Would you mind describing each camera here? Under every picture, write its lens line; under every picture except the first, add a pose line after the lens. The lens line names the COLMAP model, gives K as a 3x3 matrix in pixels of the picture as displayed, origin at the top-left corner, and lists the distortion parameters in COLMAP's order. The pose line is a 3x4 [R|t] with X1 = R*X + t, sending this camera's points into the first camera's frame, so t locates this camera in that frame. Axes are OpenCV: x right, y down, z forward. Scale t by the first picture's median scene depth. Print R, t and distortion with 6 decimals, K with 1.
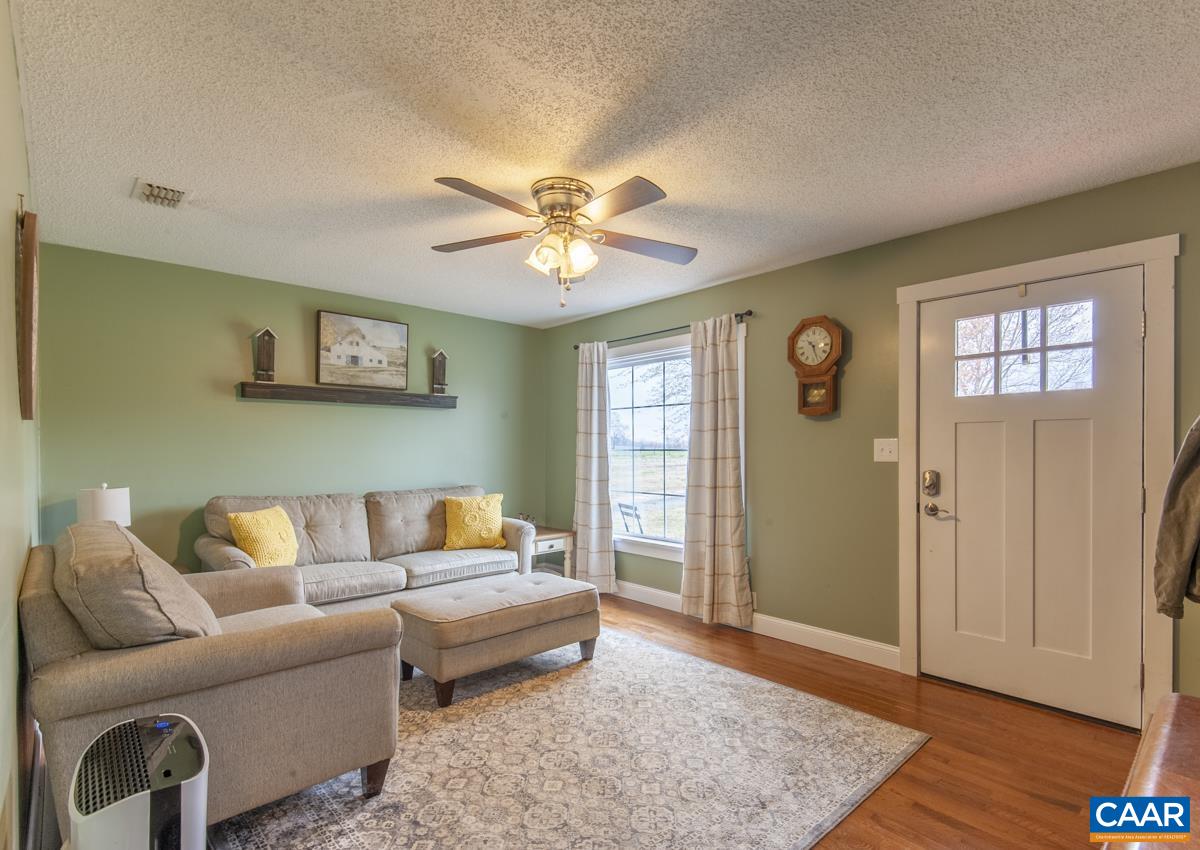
lens RADIAL K [[585.9, 0, 615.2], [0, 585.9, 449.2], [0, 0, 1]] dist [0.004065, -0.000574]
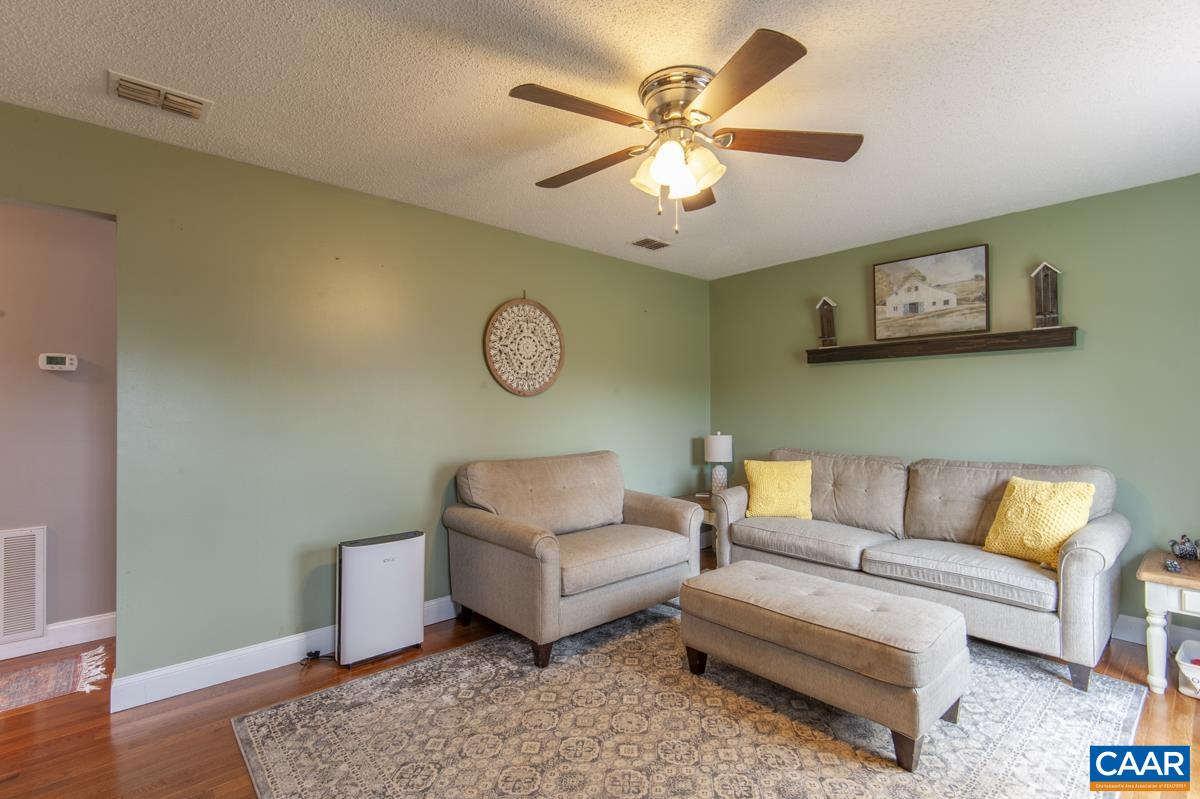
lens RADIAL K [[553.1, 0, 601.2], [0, 553.1, 402.4], [0, 0, 1]] dist [0.013108, -0.000698]
pose [[-0.025479, -0.011455, -0.999610, 0.457256], [0.000767, 0.999934, -0.011478, 0.000278], [0.999675, -0.001059, -0.025468, 0.624027]]
